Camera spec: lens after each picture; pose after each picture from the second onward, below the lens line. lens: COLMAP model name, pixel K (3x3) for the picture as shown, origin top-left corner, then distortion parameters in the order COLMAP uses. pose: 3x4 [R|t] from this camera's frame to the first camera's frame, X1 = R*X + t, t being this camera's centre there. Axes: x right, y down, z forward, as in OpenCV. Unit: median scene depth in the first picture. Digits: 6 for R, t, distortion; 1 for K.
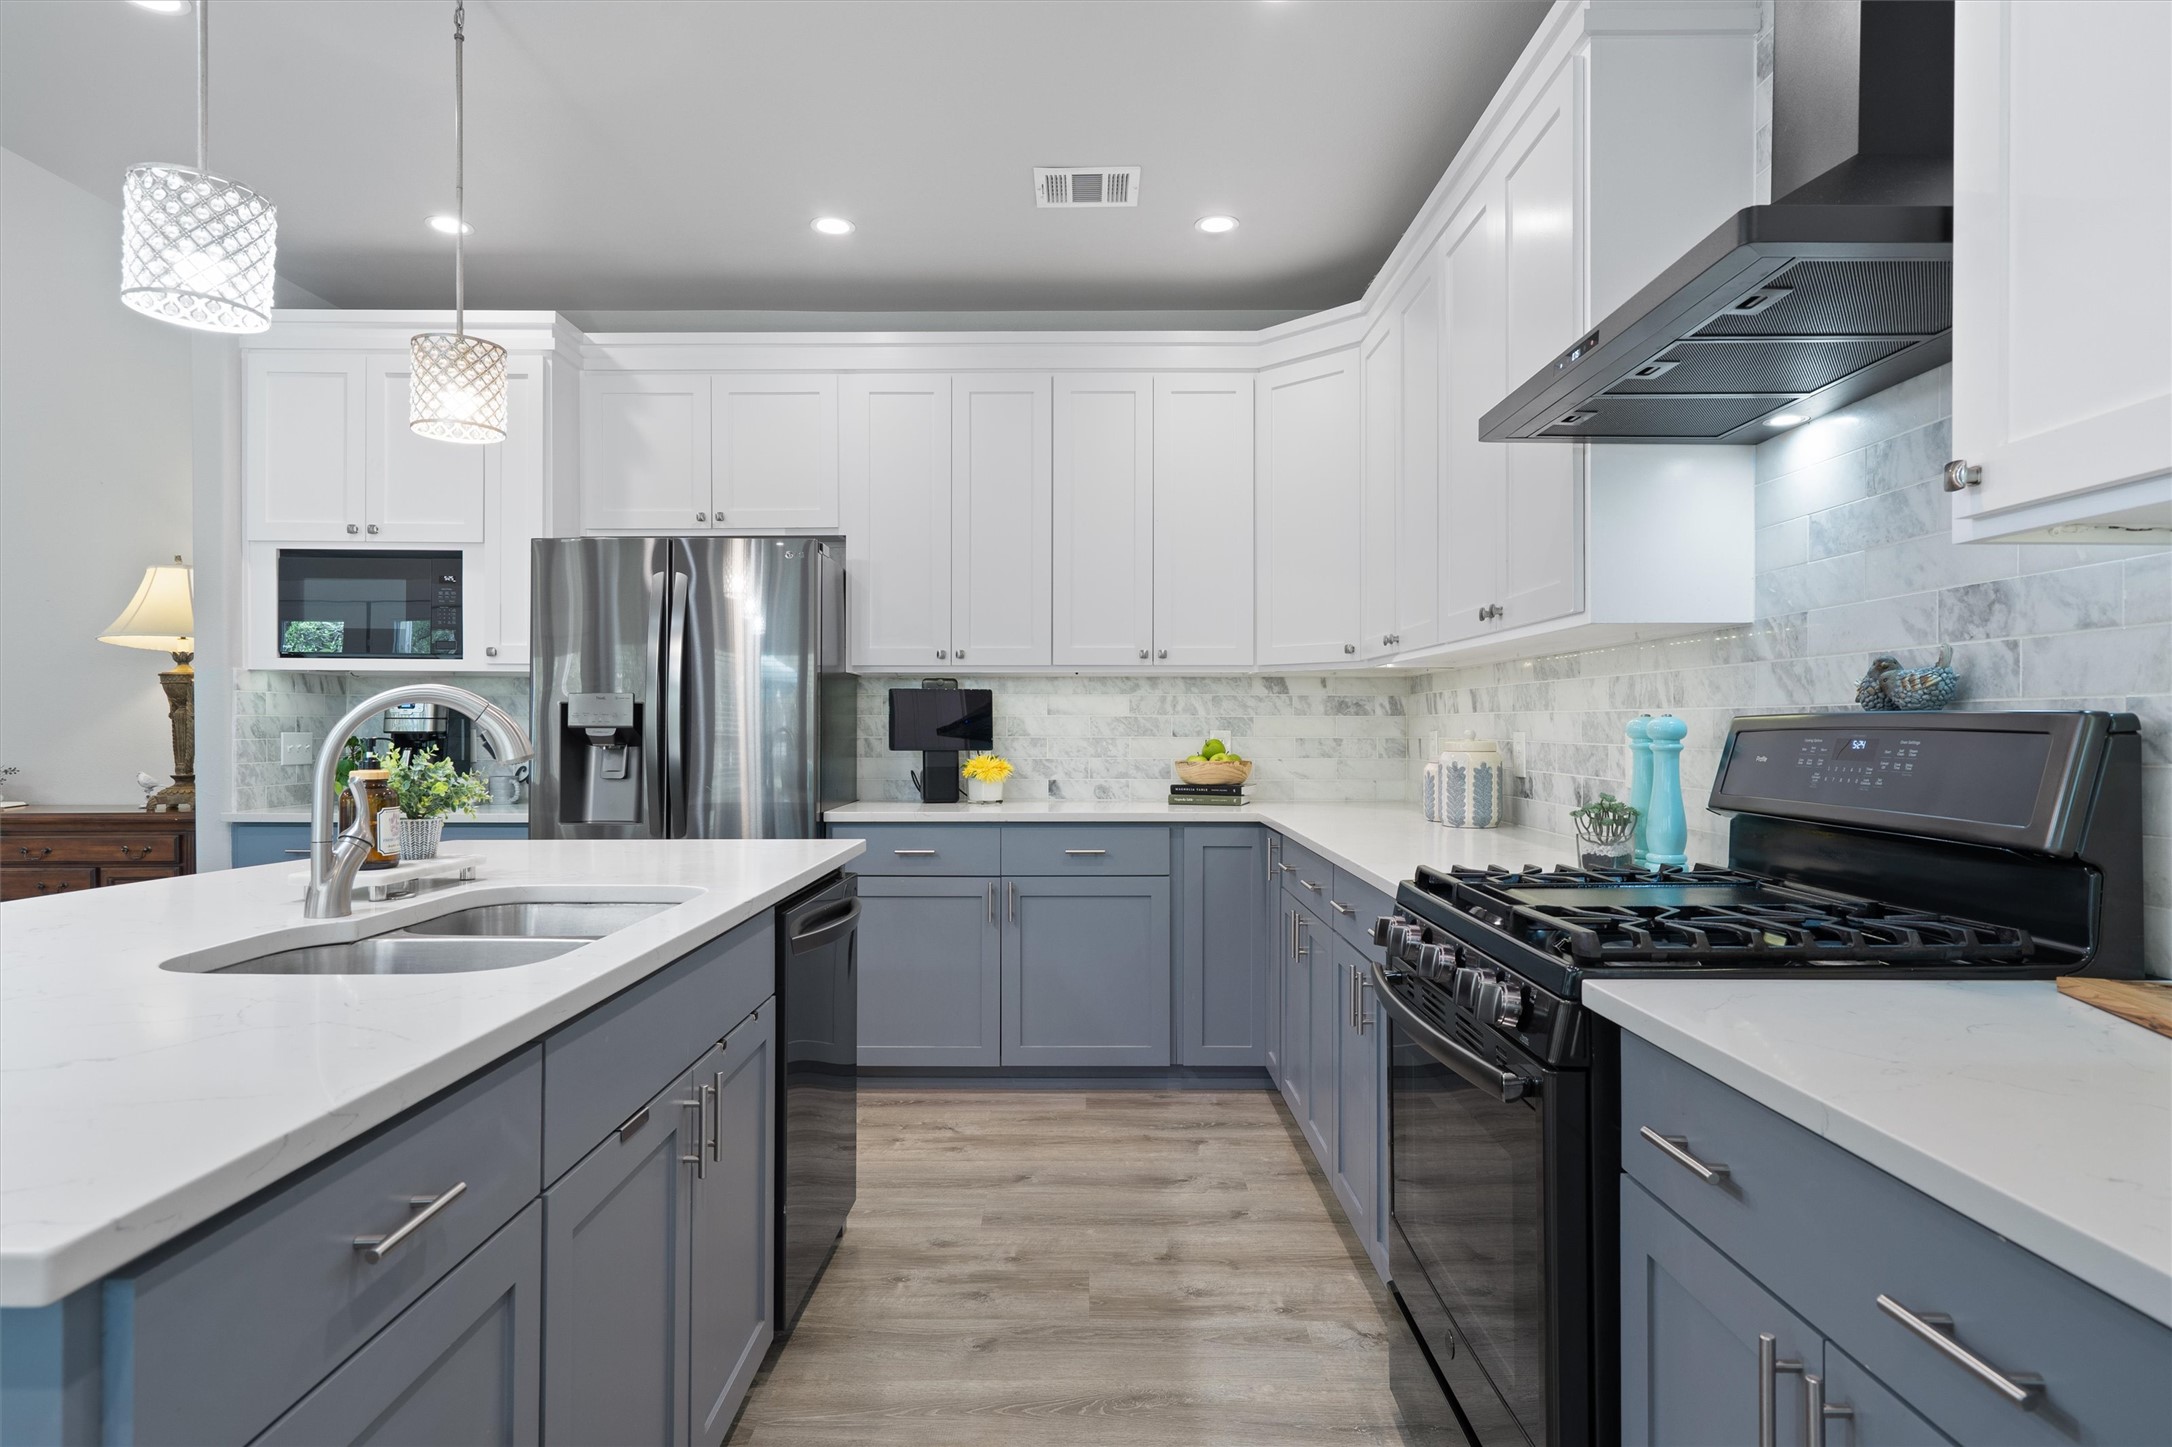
lens RADIAL K [[1023.3, 0, 1086.5], [0, 1023.3, 725.3], [0, 0, 1]] dist [0.002147, -0.000067]
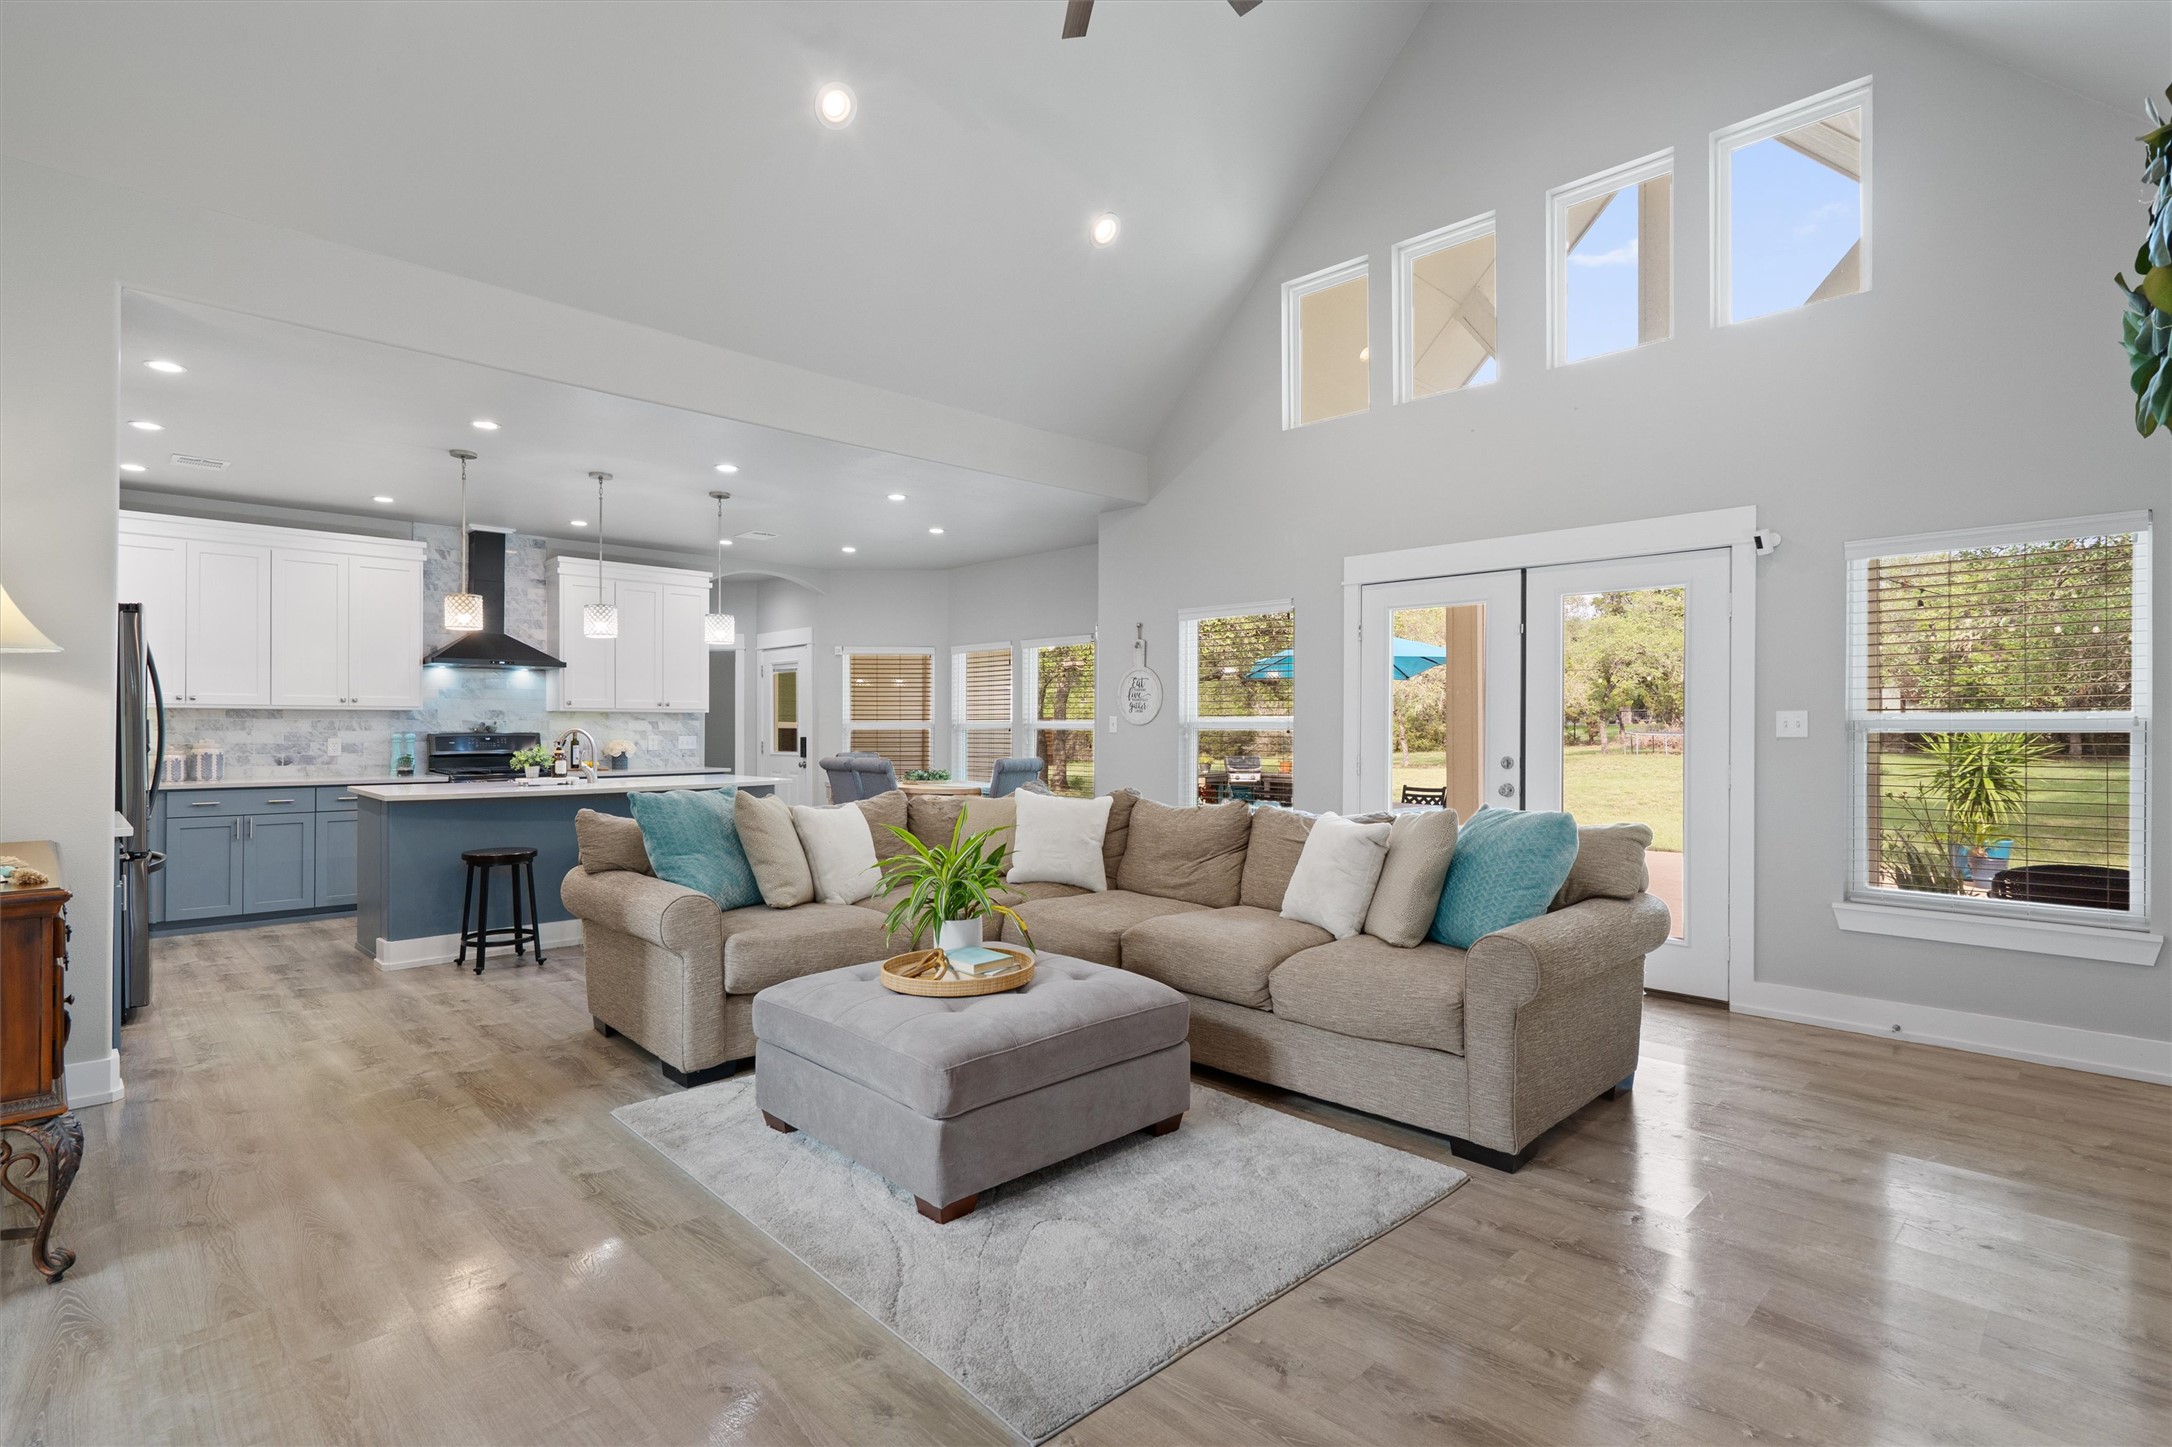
lens RADIAL K [[1034.5, 0, 1077.5], [0, 1034.5, 724.4], [0, 0, 1]] dist [-0.004168, 0.003503]
pose [[-0.695609, 0.003547, 0.718411, -5.462538], [0.000616, 0.999990, -0.004341, -0.030894], [-0.718420, -0.002577, -0.695605, 2.623352]]
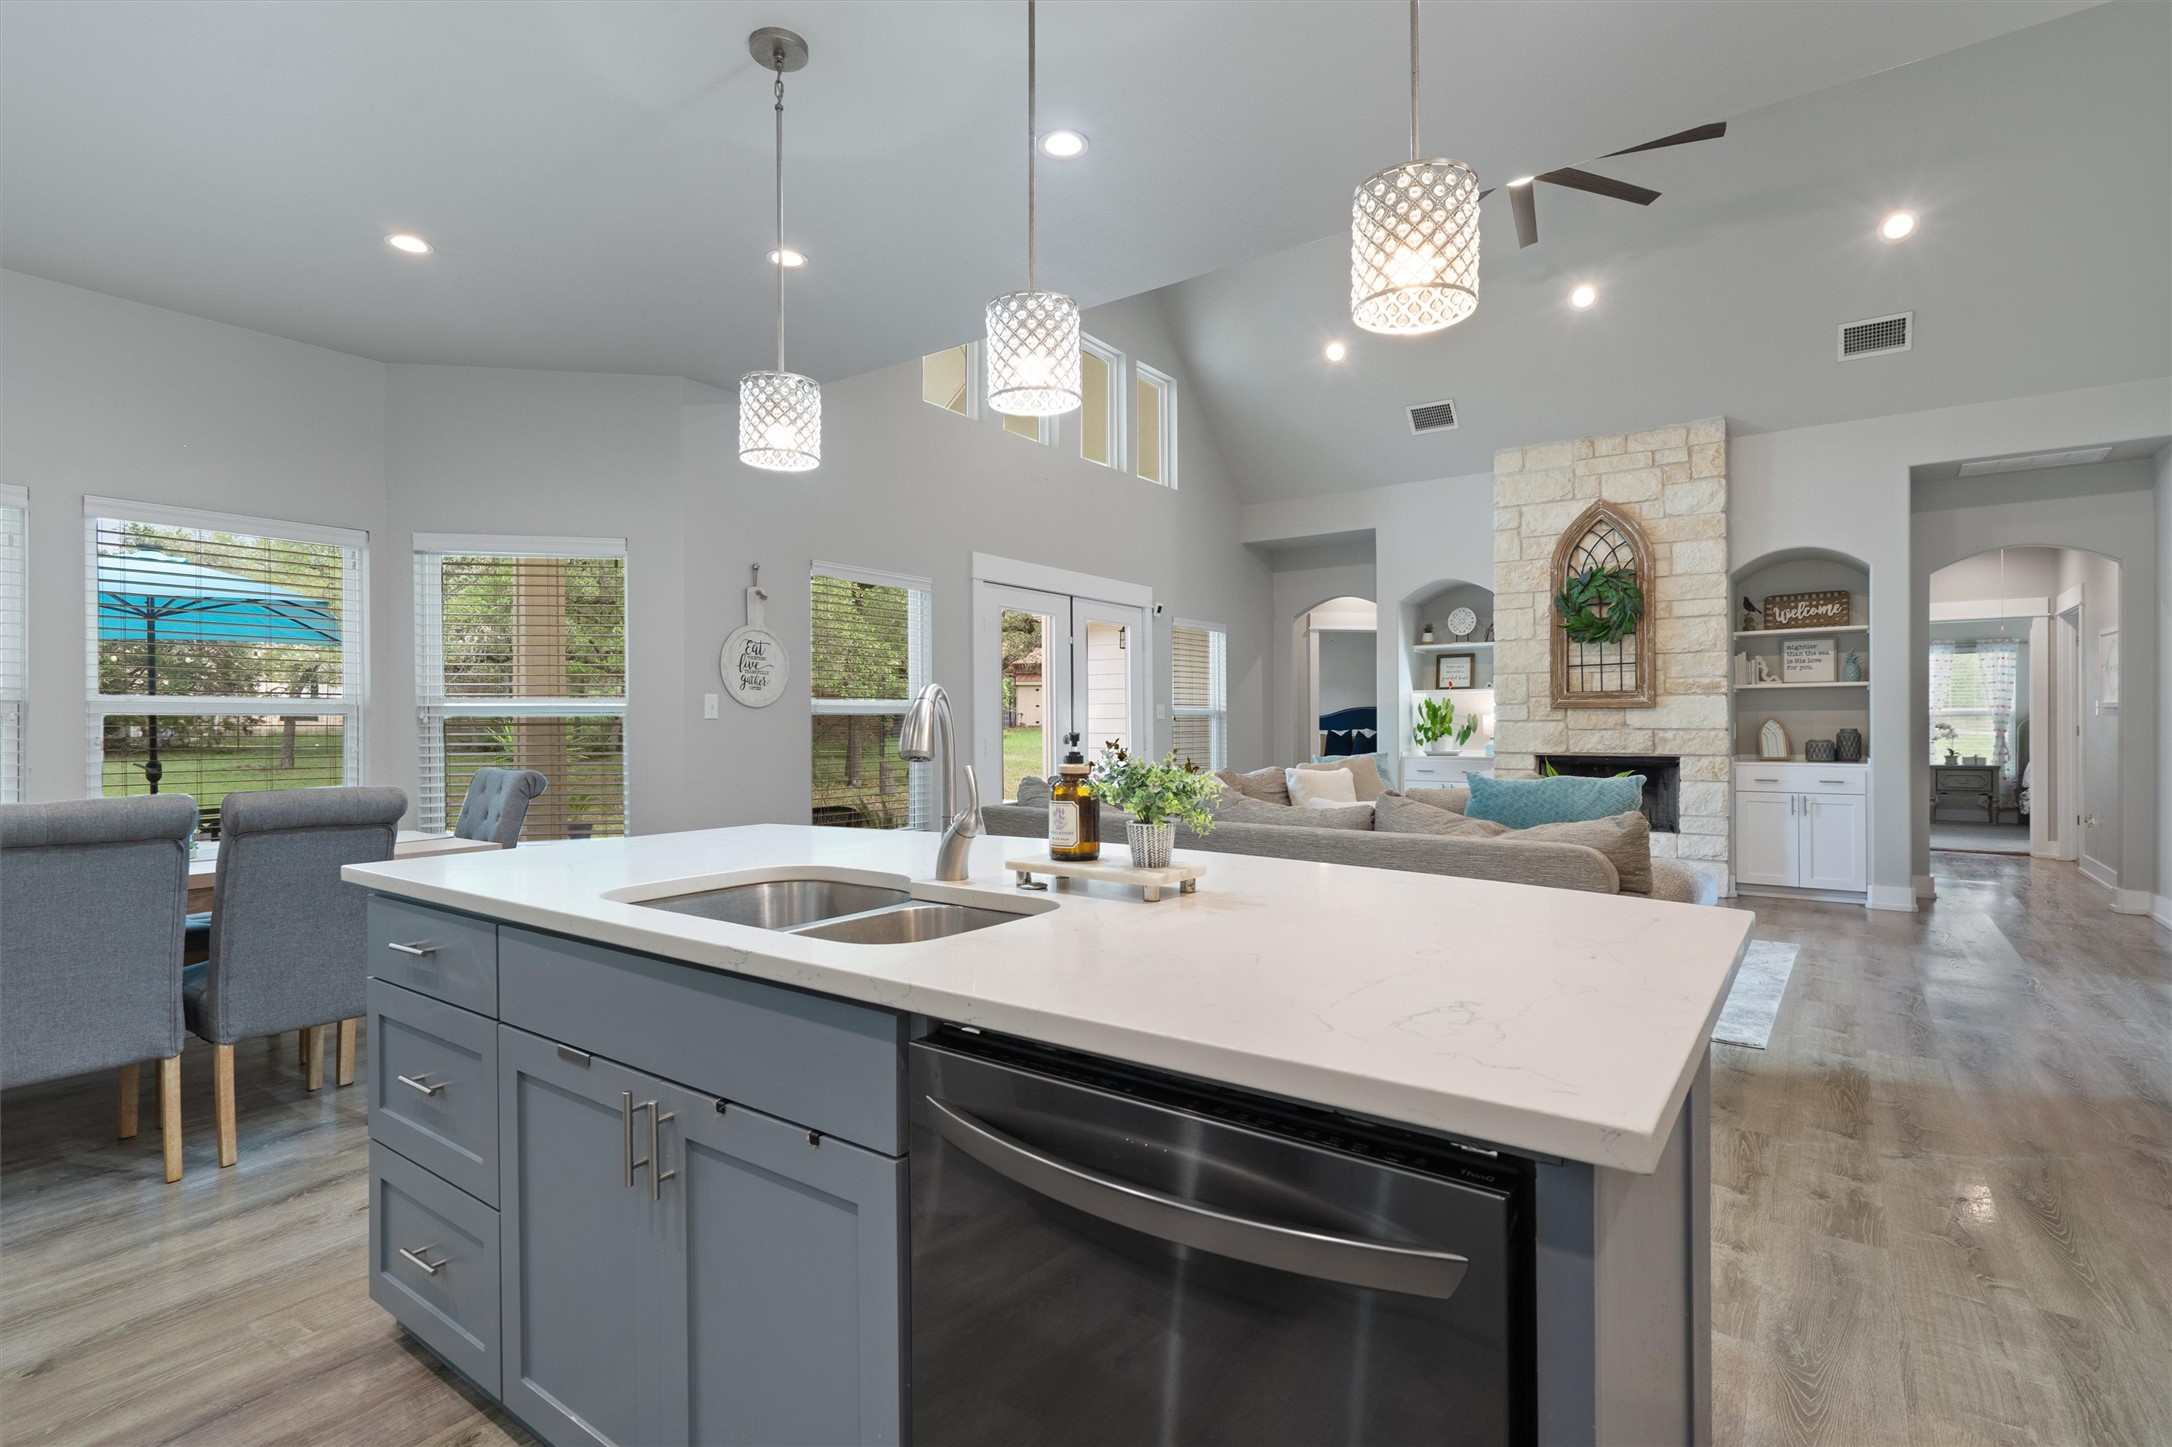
lens RADIAL K [[1034.5, 0, 1072.0], [0, 1034.5, 720.5], [0, 0, 1]] dist [-0.004168, 0.003503]
pose [[-0.599894, 0.003885, -0.800070, 0.137131], [0.007848, 0.999969, -0.001029, 0.007354], [0.800041, -0.006896, -0.599905, 1.913518]]
